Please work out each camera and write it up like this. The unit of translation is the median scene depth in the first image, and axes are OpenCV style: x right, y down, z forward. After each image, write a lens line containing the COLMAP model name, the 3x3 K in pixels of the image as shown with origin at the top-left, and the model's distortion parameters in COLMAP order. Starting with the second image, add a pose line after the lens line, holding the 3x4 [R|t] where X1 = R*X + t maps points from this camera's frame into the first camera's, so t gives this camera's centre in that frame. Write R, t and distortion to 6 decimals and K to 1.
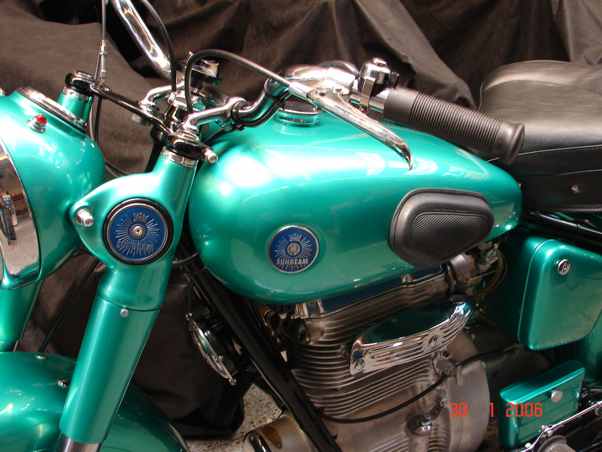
lens RADIAL K [[783.4, 0, 301.0], [0, 783.4, 226.0], [0, 0, 1]] dist [-0.121163, 0.050448]
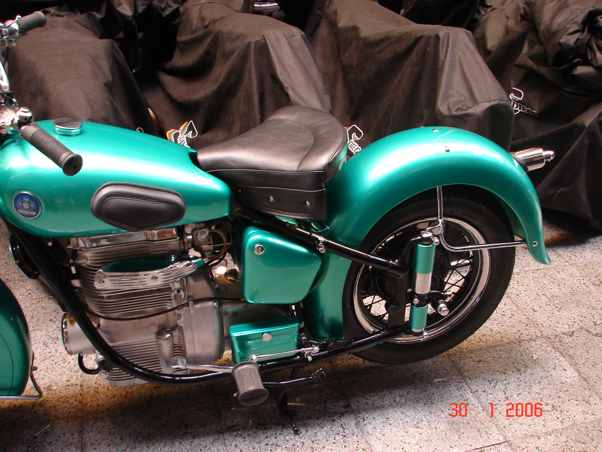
lens RADIAL K [[646.5, 0, 301.0], [0, 646.5, 226.0], [0, 0, 1]] dist [-0.224374, 0.292252]
pose [[0.964613, 0.172628, -0.199302, 0.686729], [-0.161140, 0.984257, 0.072614, -0.098624], [0.208699, -0.037929, 0.977244, -0.194631]]
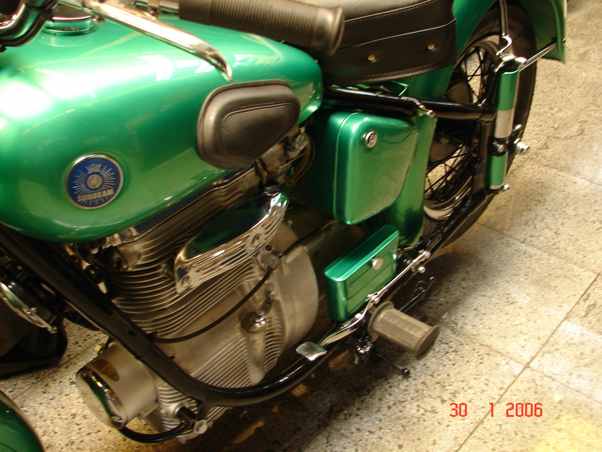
lens RADIAL K [[741.1, 0, 301.0], [0, 741.1, 226.0], [0, 0, 1]] dist [-0.159822, 0.277774]
pose [[0.946049, -0.193498, 0.259904, -0.010509], [0.145818, 0.970543, 0.191791, -0.035009], [-0.289359, -0.143545, 0.946396, 0.125449]]
